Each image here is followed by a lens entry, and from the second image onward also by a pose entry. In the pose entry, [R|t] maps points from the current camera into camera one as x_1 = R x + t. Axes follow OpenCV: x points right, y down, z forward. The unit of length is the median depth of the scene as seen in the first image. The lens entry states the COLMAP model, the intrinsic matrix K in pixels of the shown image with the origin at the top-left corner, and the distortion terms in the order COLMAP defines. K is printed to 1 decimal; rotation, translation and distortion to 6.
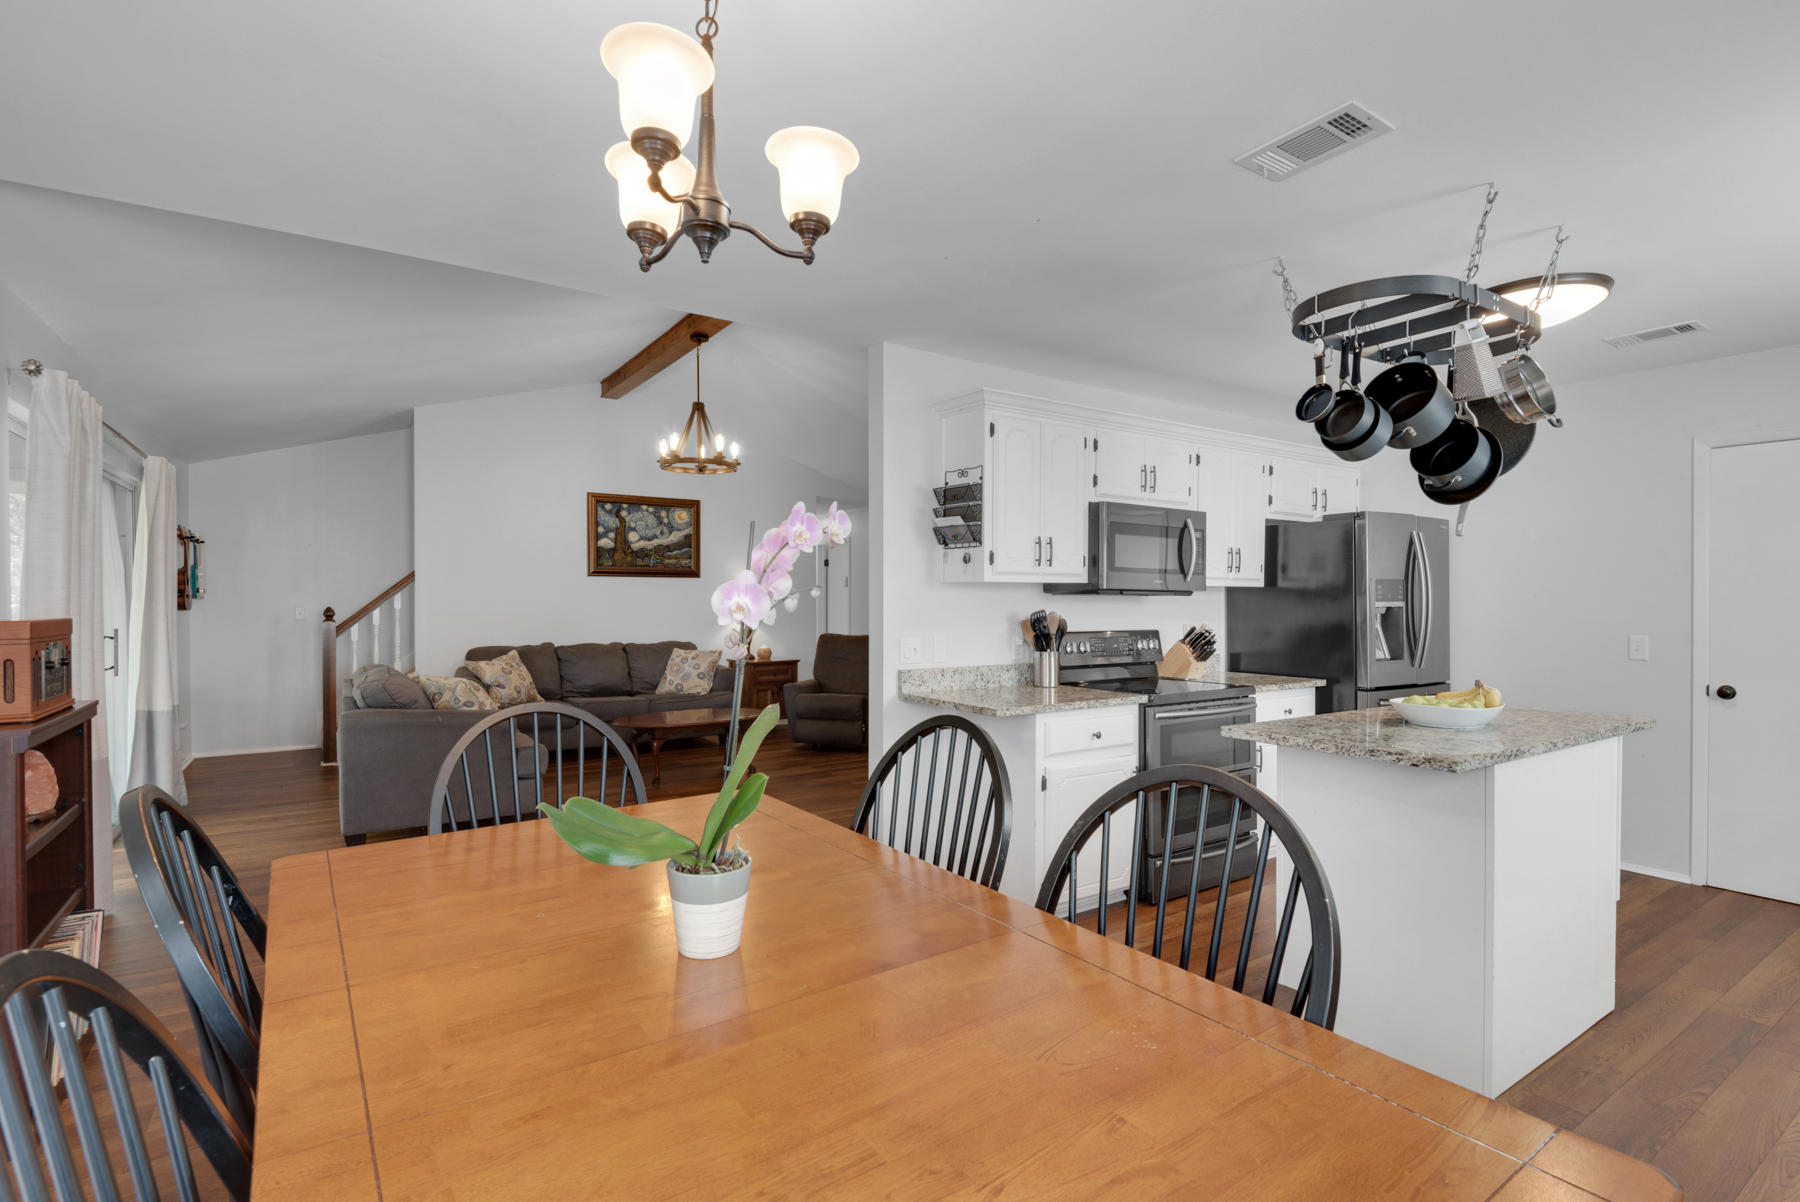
lens RADIAL K [[855.1, 0, 899.3], [0, 855.1, 607.2], [0, 0, 1]] dist [0.005109, -0.002937]
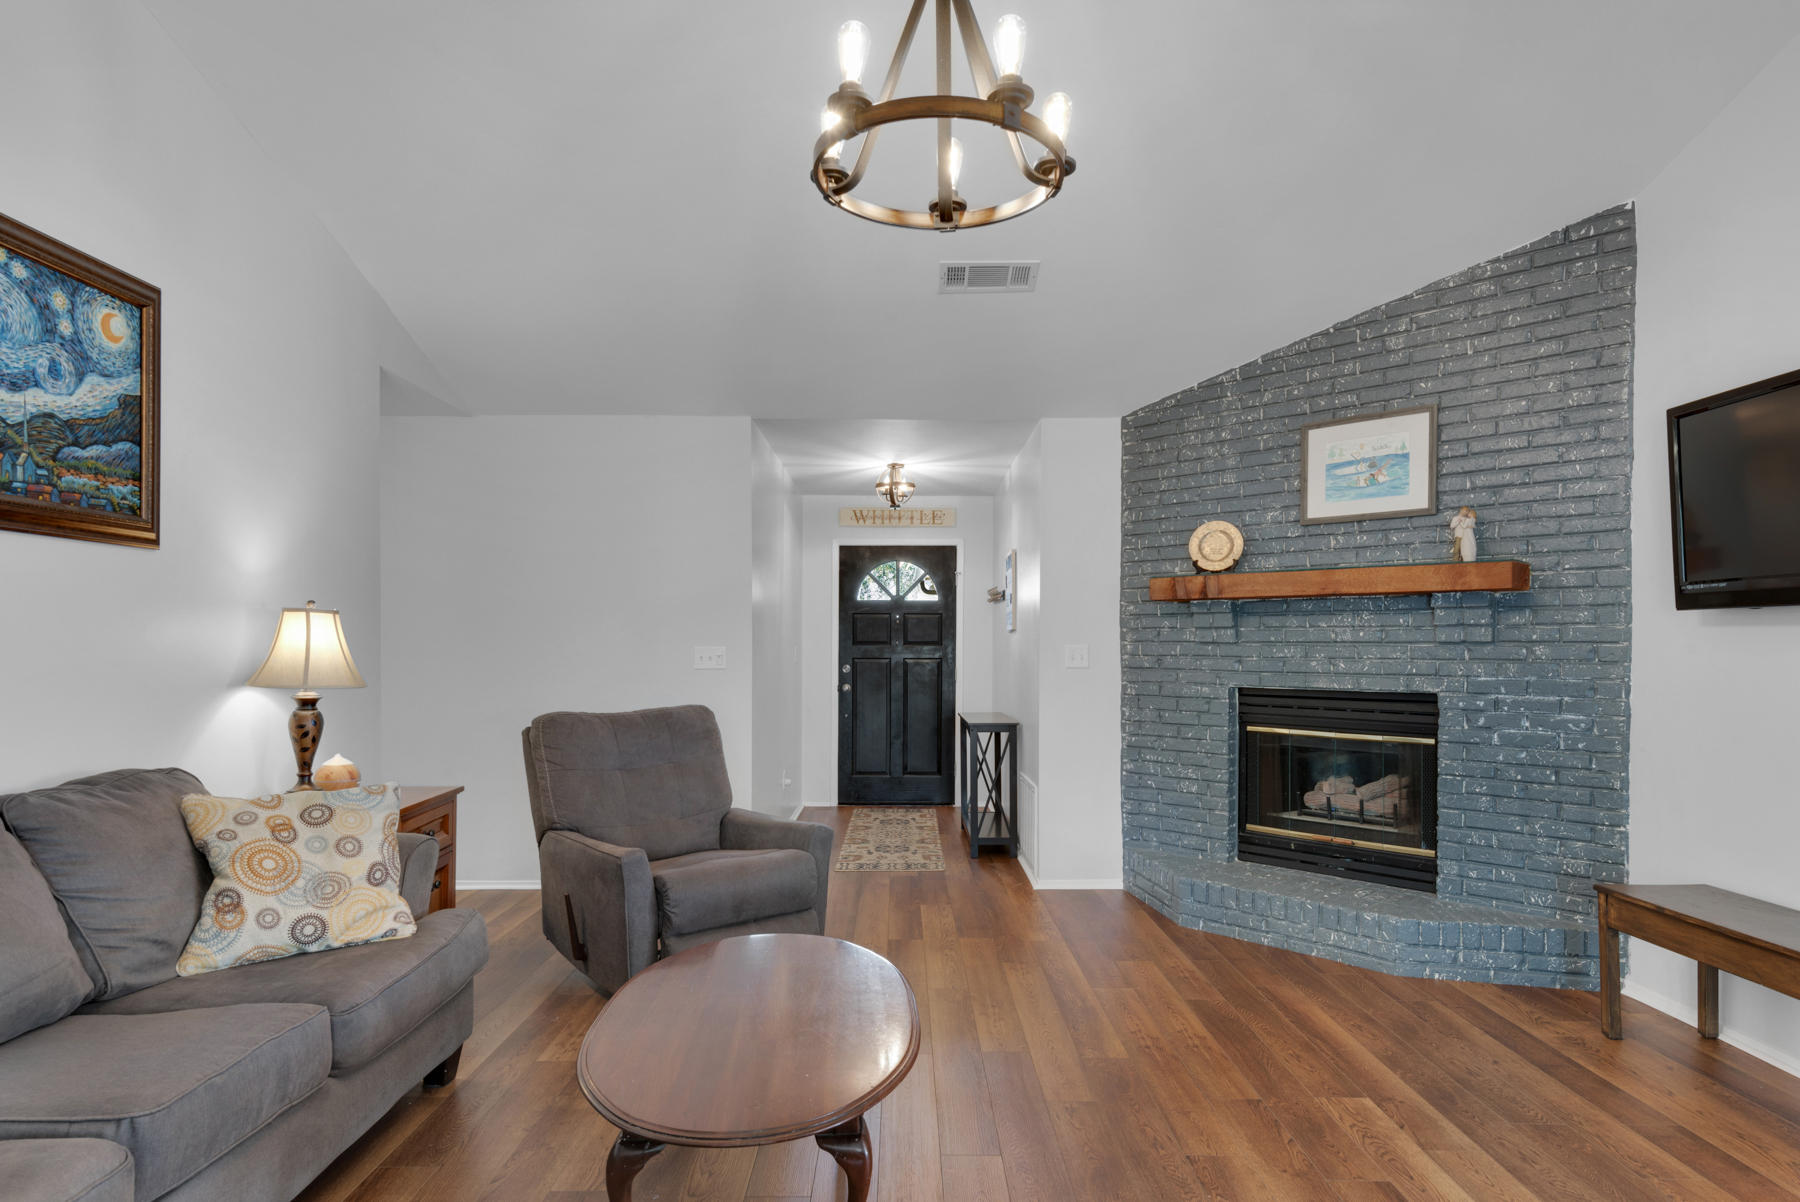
lens RADIAL K [[1027.1, 0, 898.0], [0, 1027.1, 647.3], [0, 0, 1]] dist [0.040237, -0.022980]
pose [[0.553846, -0.004097, 0.832609, -0.406303], [0.008074, 0.999967, -0.000451, 0.001837], [-0.832580, 0.006972, 0.553861, 0.605366]]
